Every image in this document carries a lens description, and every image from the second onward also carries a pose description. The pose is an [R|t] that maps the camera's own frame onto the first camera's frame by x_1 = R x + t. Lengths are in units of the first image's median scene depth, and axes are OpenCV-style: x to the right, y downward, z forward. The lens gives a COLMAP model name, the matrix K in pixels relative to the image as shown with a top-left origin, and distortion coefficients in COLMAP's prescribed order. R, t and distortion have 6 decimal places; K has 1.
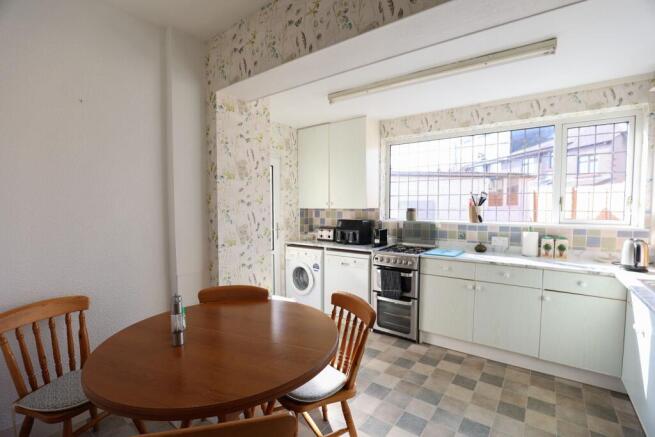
lens RADIAL K [[301.1, 0, 330.8], [0, 301.1, 219.2], [0, 0, 1]] dist [-0.032618, 0.001279]
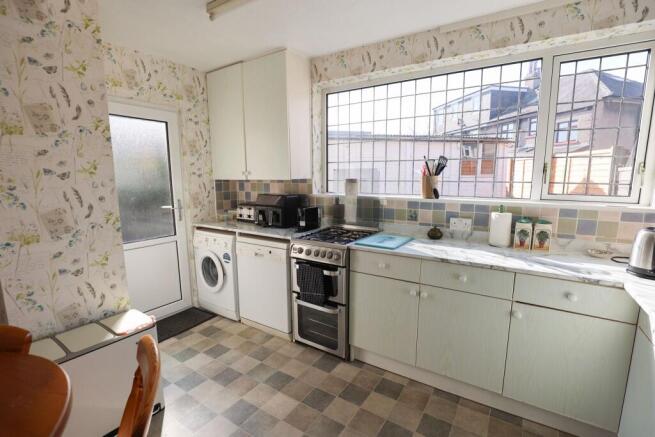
lens RADIAL K [[301.1, 0, 331.5], [0, 301.1, 219.8], [0, 0, 1]] dist [-0.032618, 0.001279]
pose [[0.998090, -0.012858, 0.060420, 0.209035], [0.006500, 0.994528, 0.104271, -0.016494], [-0.061430, -0.103679, 0.992712, 0.294534]]
